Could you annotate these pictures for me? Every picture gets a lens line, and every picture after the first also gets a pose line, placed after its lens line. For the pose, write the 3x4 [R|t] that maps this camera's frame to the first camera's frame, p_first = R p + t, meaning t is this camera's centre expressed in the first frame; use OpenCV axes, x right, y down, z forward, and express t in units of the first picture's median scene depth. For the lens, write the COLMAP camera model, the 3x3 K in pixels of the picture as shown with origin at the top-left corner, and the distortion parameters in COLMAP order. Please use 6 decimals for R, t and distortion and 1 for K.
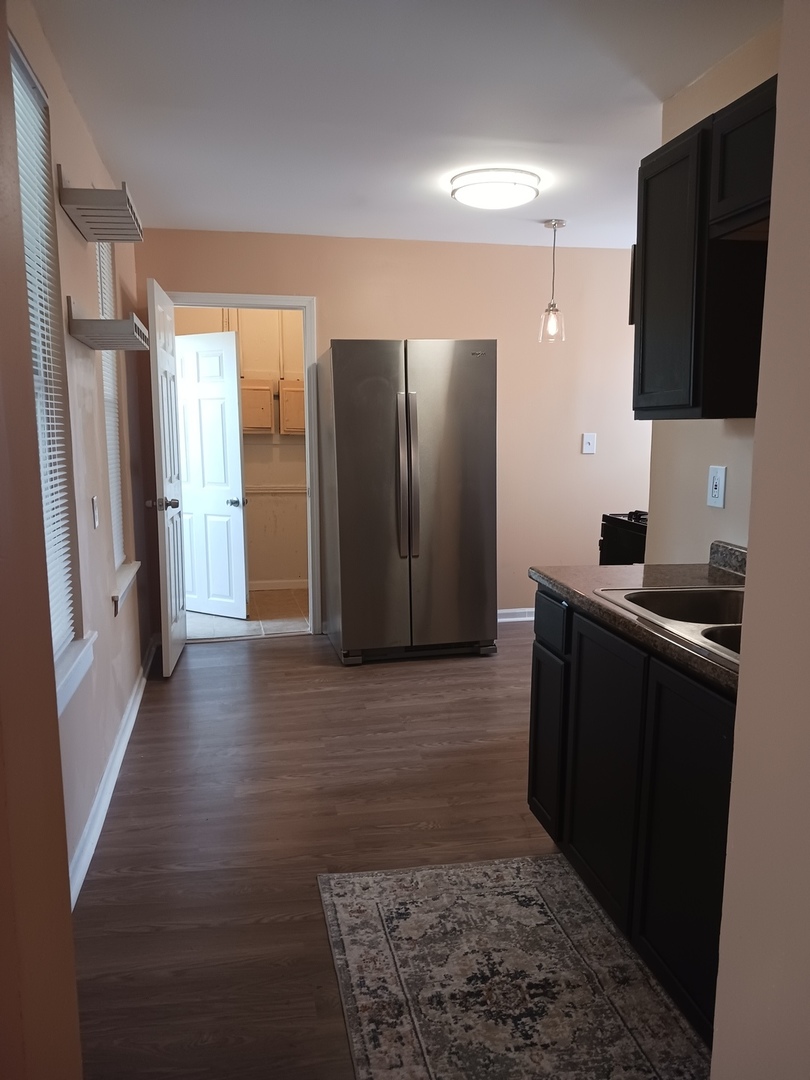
lens RADIAL K [[862.4, 0, 405.0], [0, 862.4, 540.0], [0, 0, 1]] dist [0.001962, -0.006318]
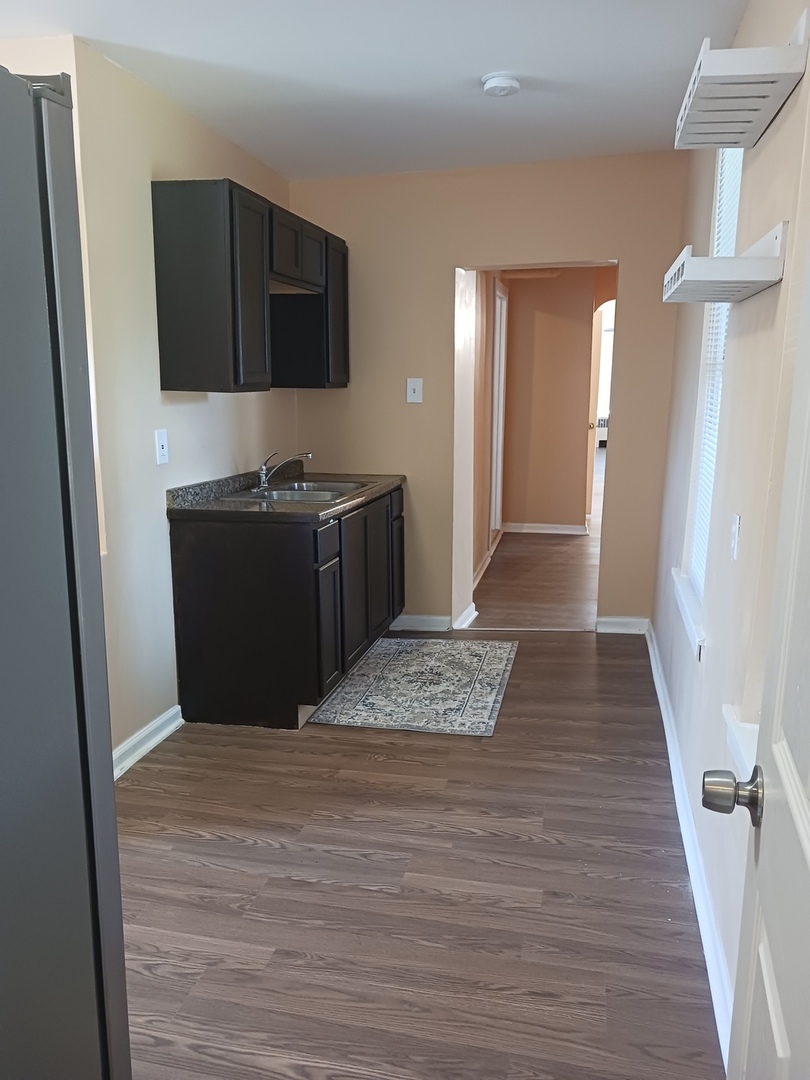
lens RADIAL K [[862.4, 0, 405.0], [0, 862.4, 540.0], [0, 0, 1]] dist [0.001962, -0.006318]
pose [[-0.916101, -0.078927, 0.393103, -0.473439], [0.048124, 0.951701, 0.303231, -0.309736], [-0.398050, 0.296708, -0.868056, 2.091351]]
